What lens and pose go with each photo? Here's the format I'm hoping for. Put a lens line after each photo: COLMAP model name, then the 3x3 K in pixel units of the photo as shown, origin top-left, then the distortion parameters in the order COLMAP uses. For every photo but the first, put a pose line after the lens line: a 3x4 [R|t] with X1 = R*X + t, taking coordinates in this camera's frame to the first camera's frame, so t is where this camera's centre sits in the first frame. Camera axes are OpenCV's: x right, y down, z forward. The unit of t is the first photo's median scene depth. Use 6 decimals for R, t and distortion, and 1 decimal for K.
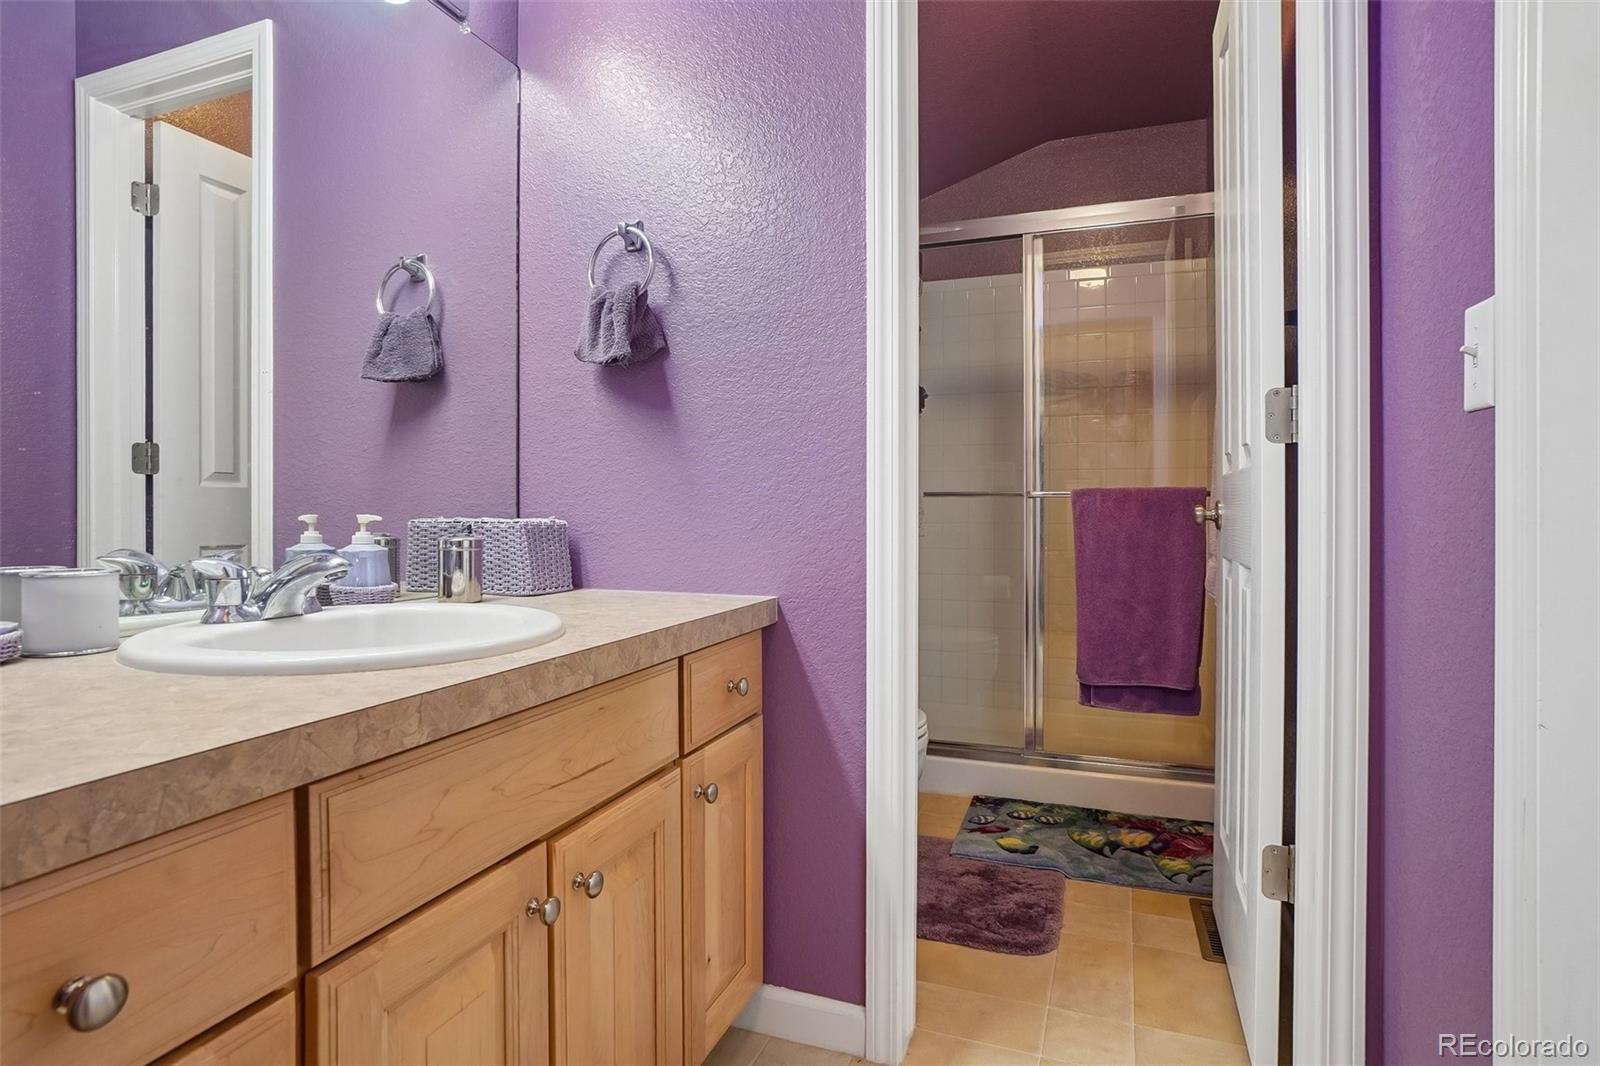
lens RADIAL K [[840.0, 0, 799.7], [0, 840.0, 519.9], [0, 0, 1]] dist [-0.032419, 0.000362]
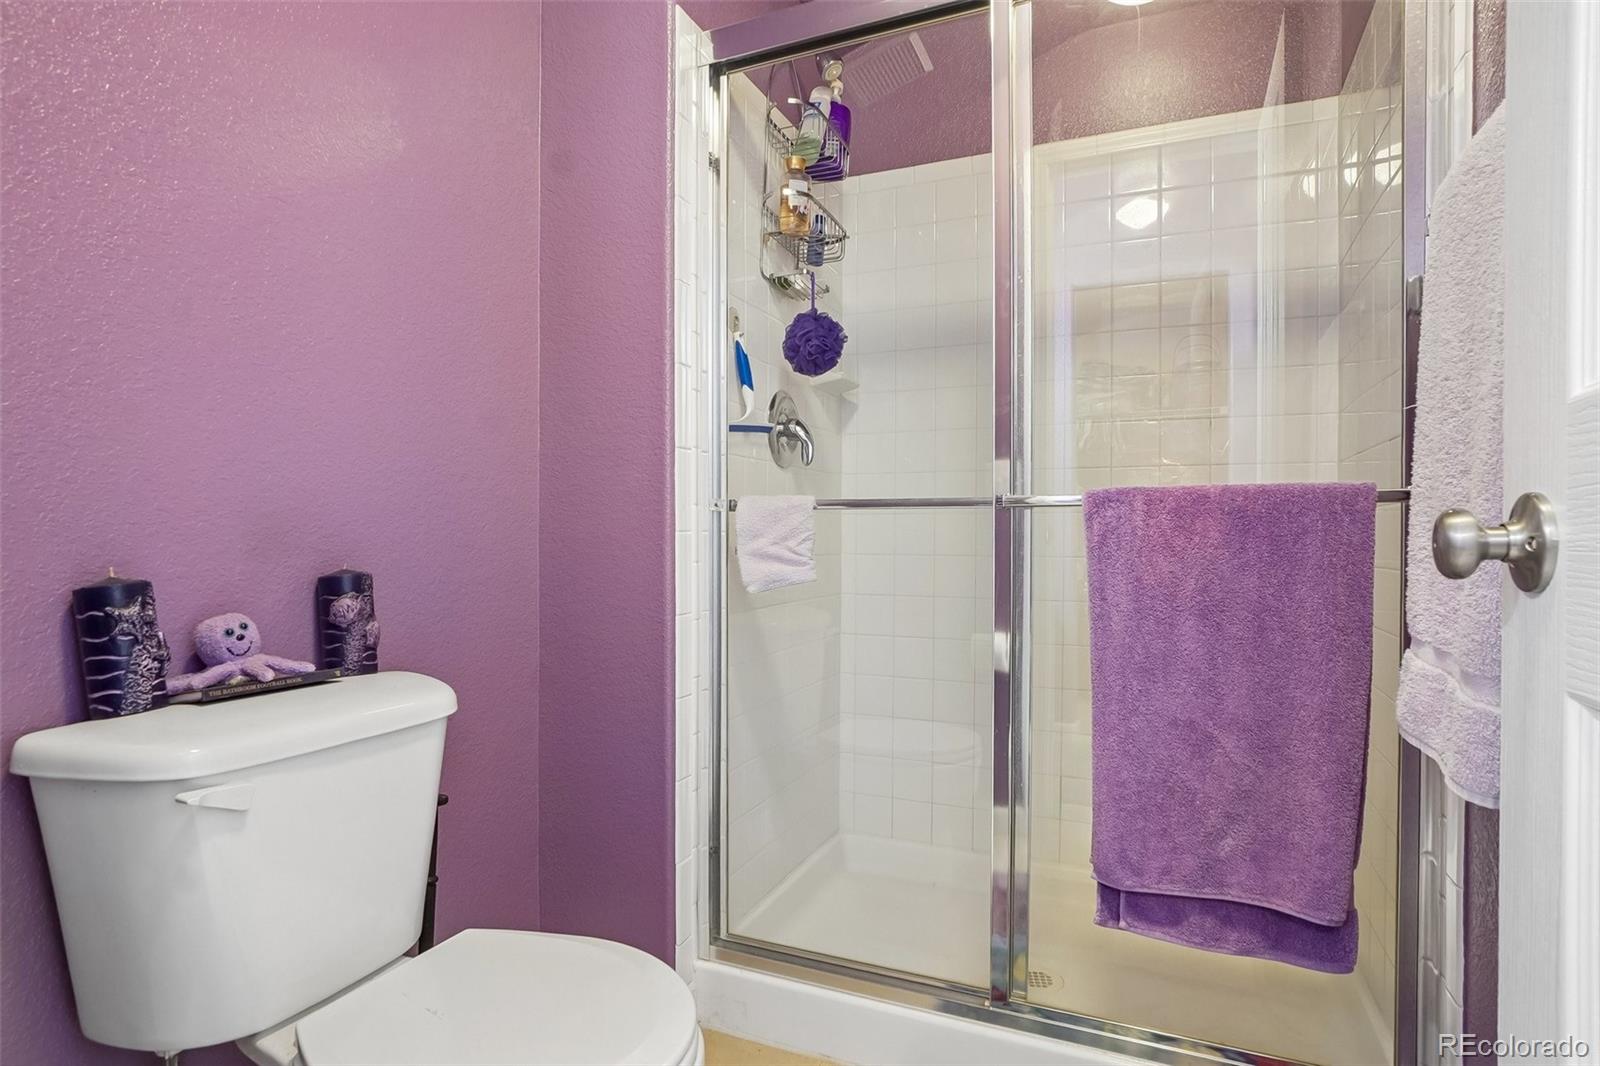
lens RADIAL K [[840.0, 0, 801.2], [0, 840.0, 543.2], [0, 0, 1]] dist [-0.032419, 0.000362]
pose [[0.998542, 0.006382, -0.053602, 0.189830], [-0.006668, 0.999964, -0.005164, -0.001717], [0.053568, 0.005514, 0.998549, 0.511169]]
